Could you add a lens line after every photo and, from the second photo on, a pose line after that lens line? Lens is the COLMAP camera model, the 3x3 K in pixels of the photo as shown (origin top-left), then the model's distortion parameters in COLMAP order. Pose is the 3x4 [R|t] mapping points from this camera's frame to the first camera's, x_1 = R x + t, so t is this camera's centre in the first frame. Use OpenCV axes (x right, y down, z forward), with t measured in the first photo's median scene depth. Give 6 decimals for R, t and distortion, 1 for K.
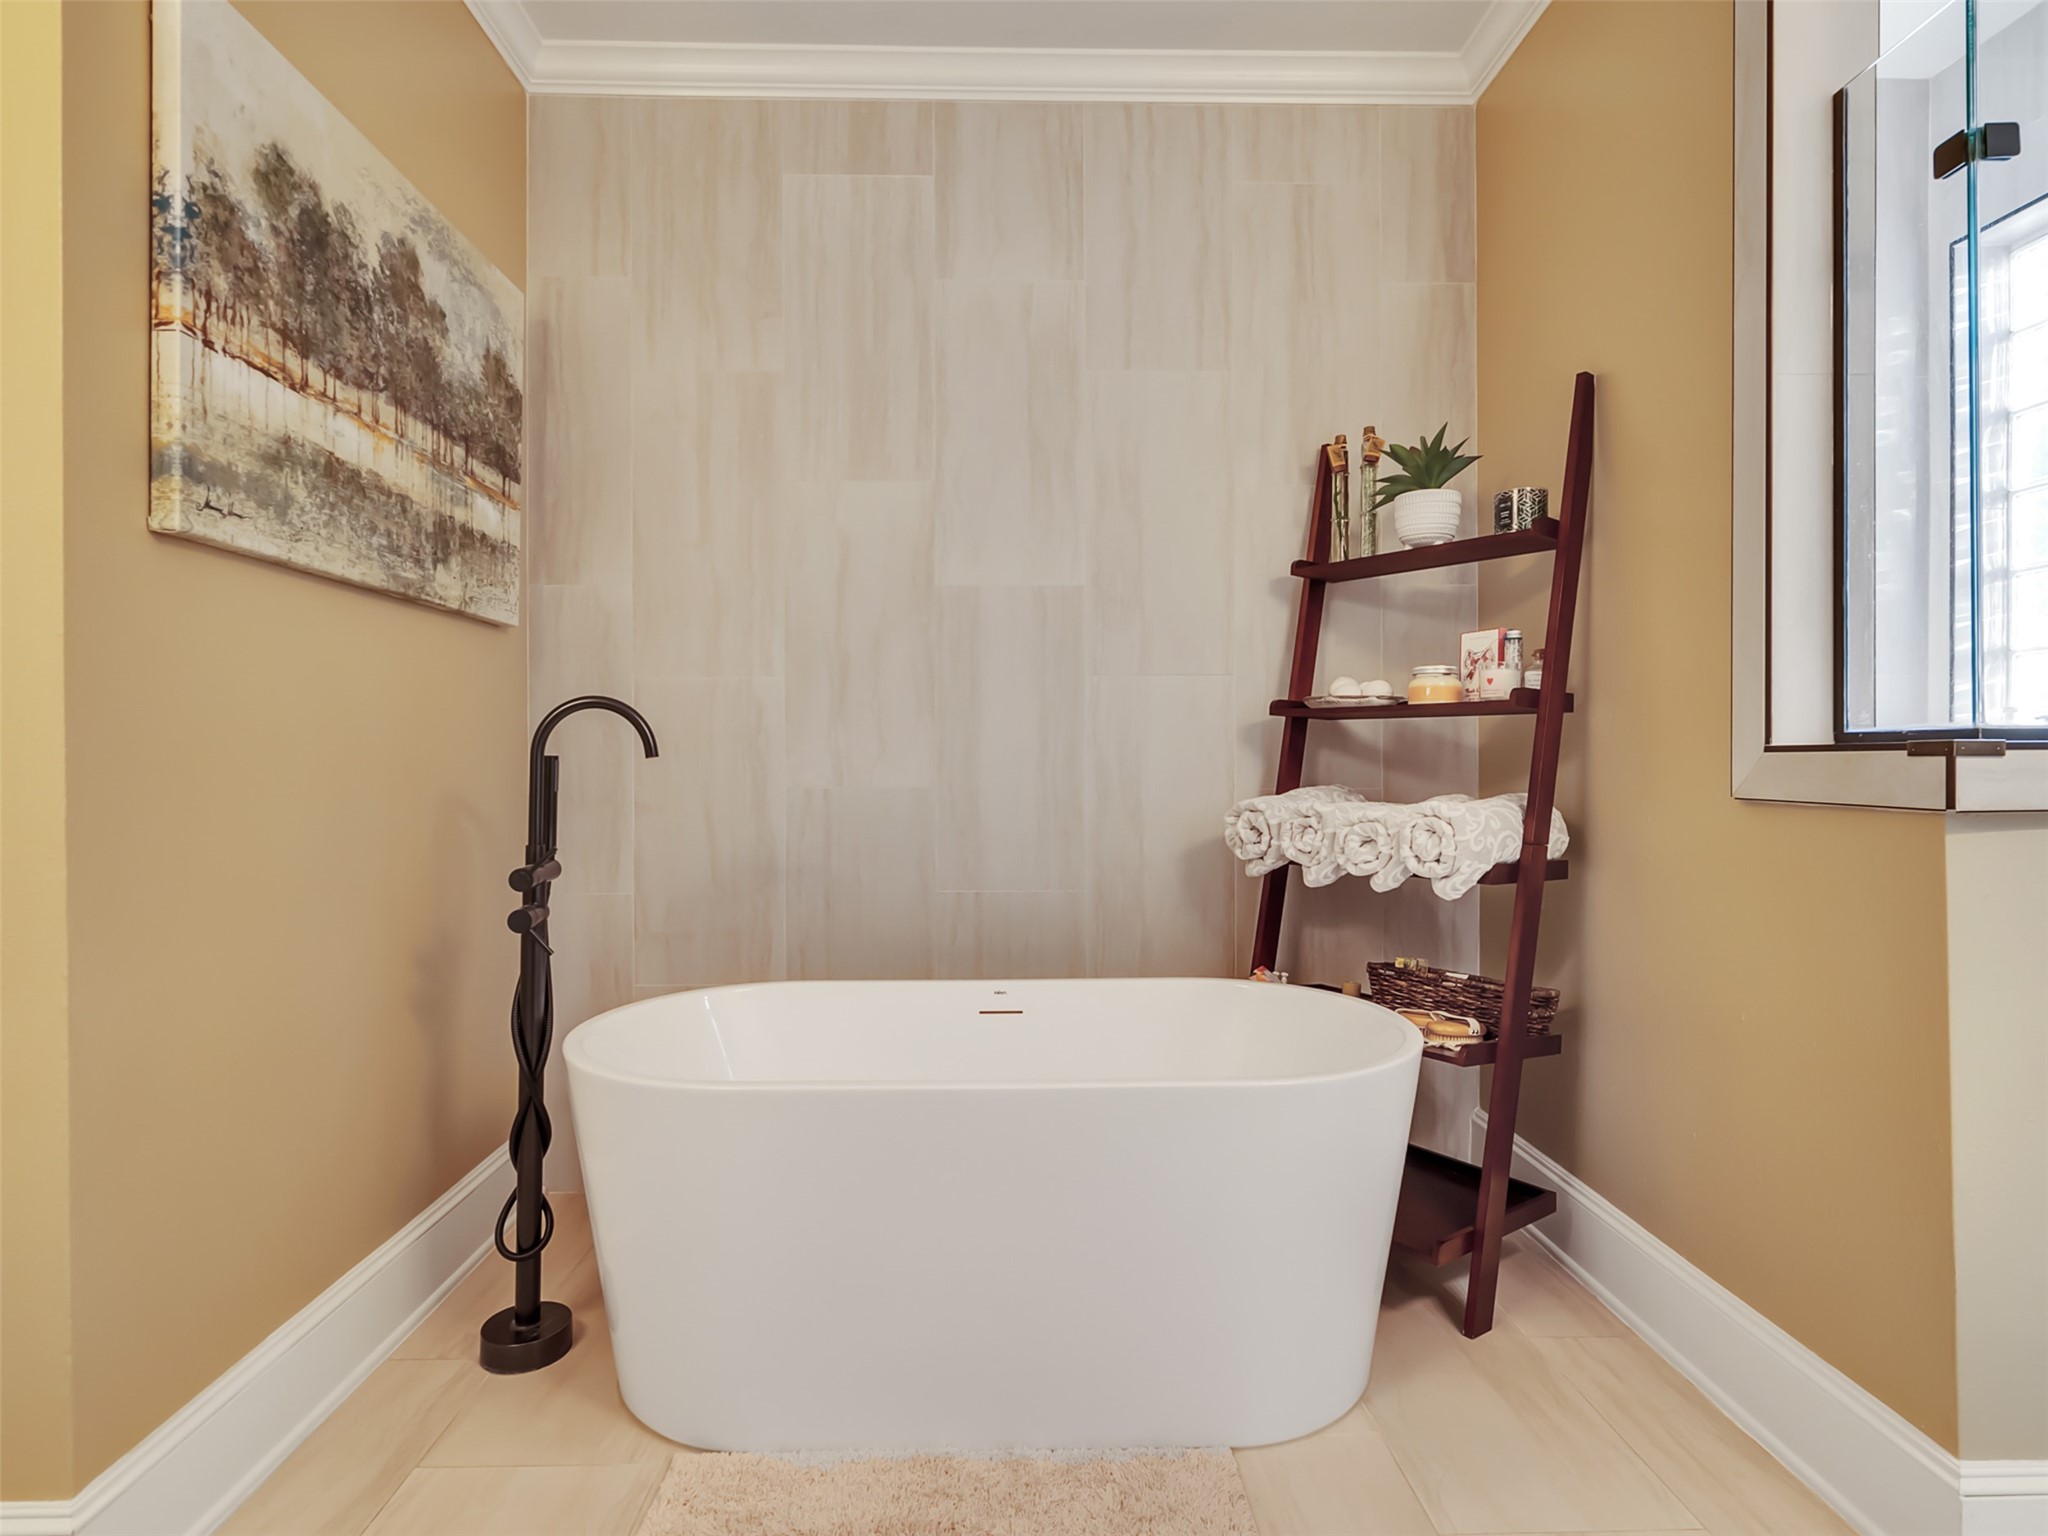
lens RADIAL K [[1066.4, 0, 1011.8], [0, 1066.4, 760.2], [0, 0, 1]] dist [-0.004122, 0.002314]
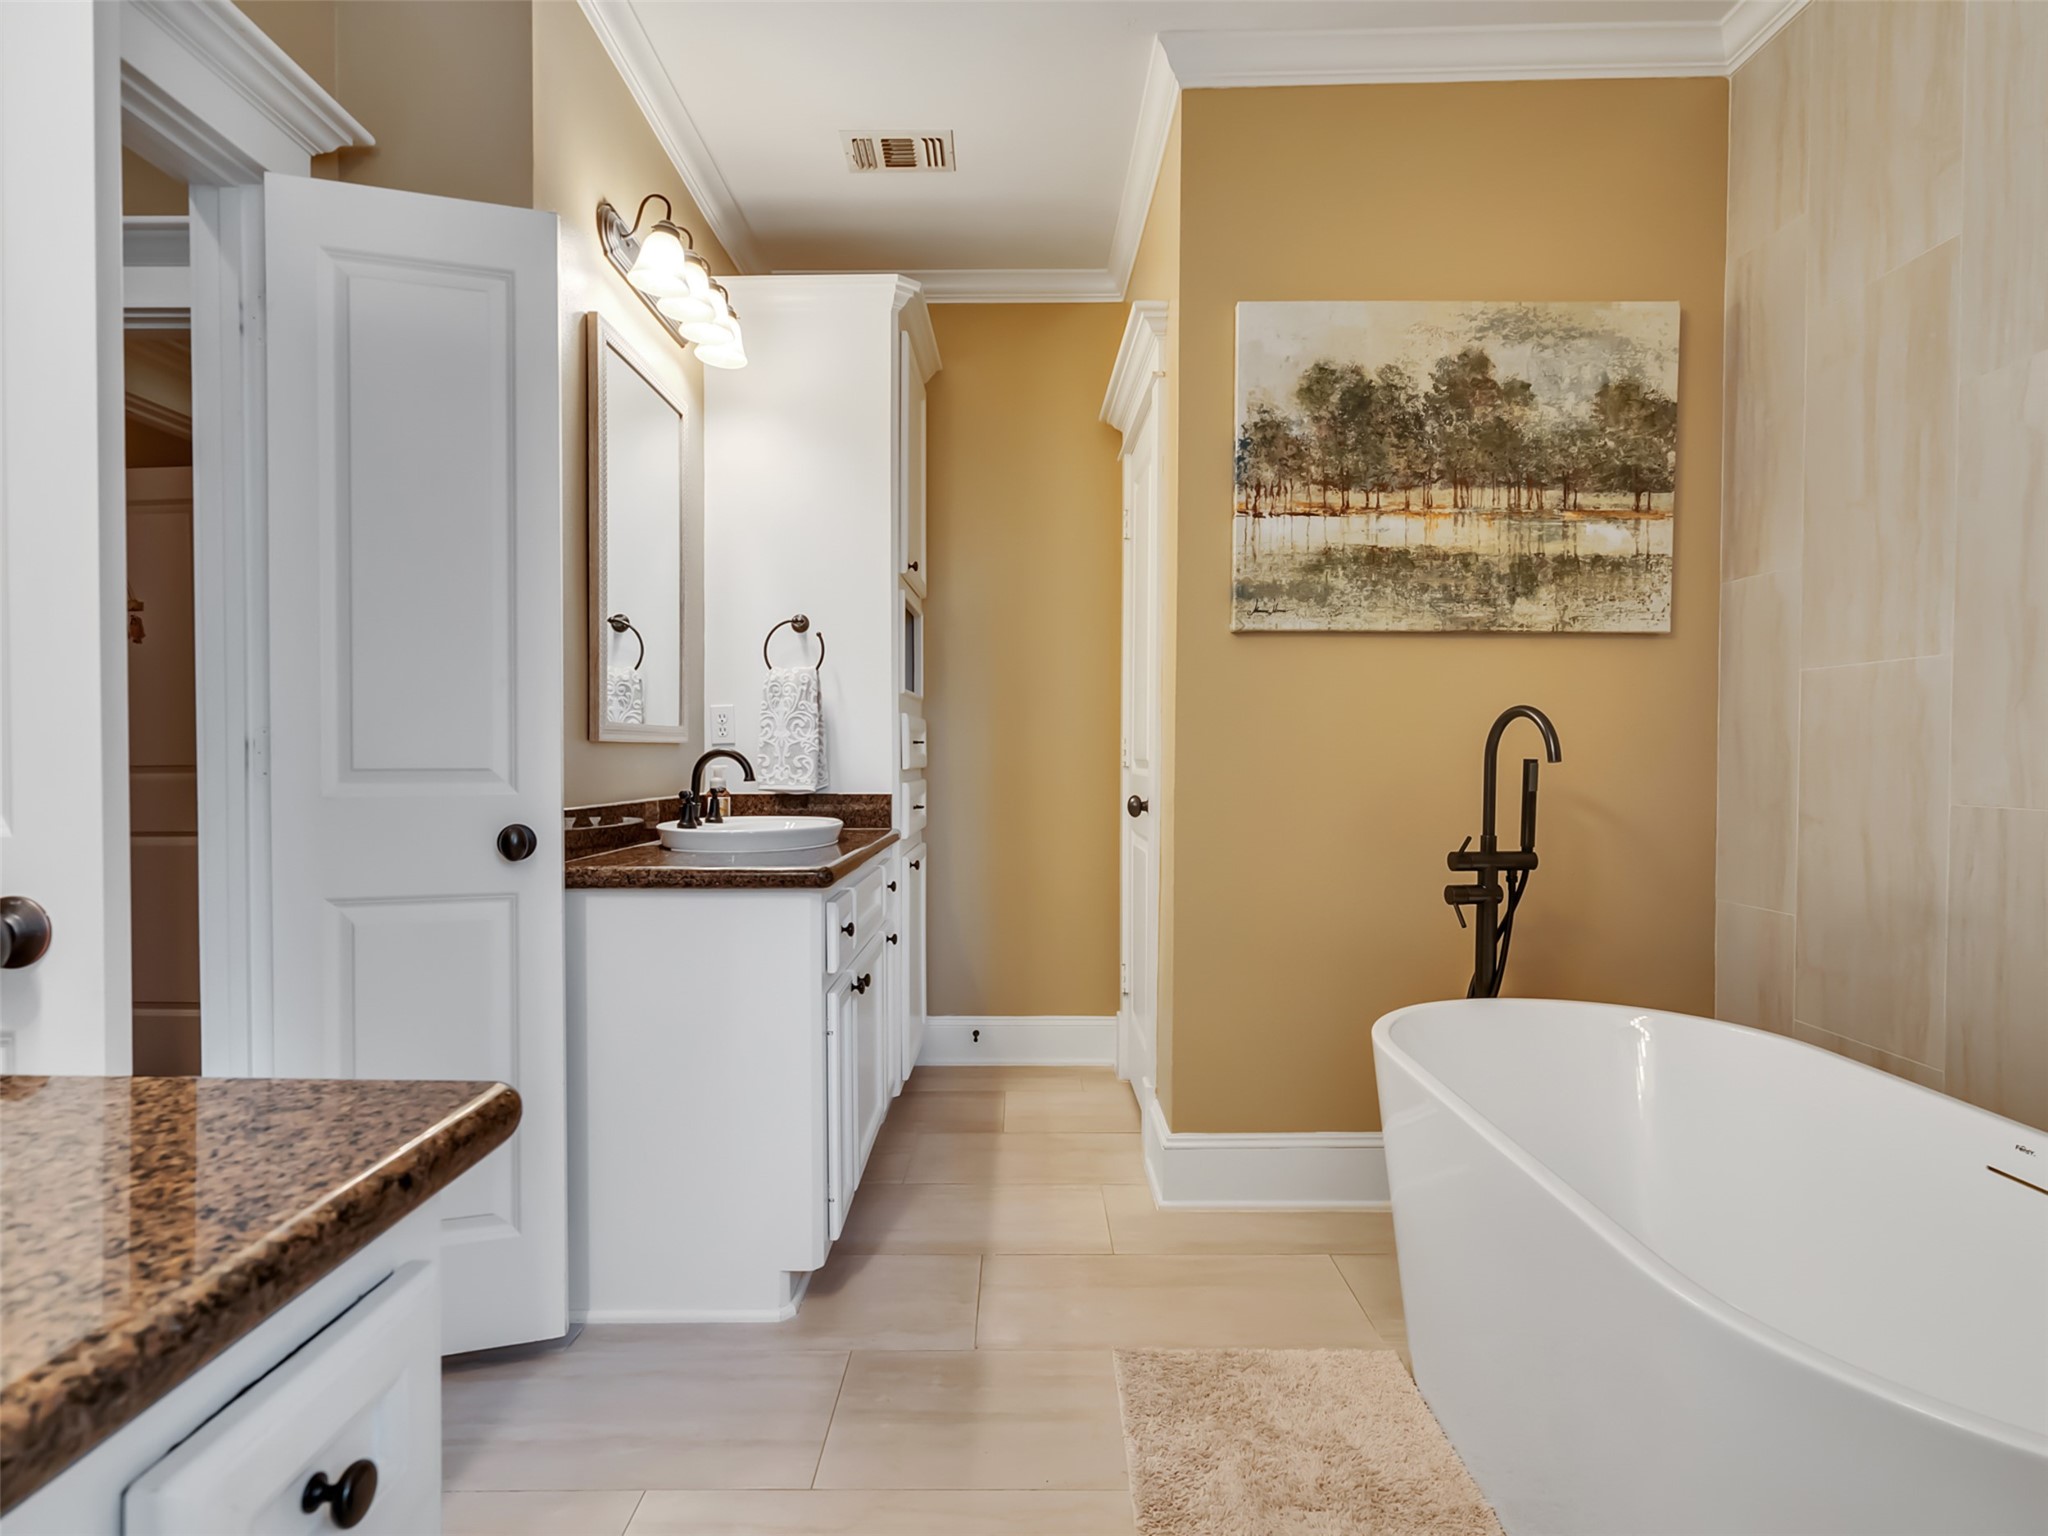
lens RADIAL K [[1066.4, 0, 1011.4], [0, 1066.4, 769.2], [0, 0, 1]] dist [-0.004122, 0.002314]
pose [[-0.046564, 0.017288, -0.998766, 0.795933], [-0.005866, 0.999828, 0.017580, -0.010732], [0.998898, 0.006677, -0.046454, 0.564464]]
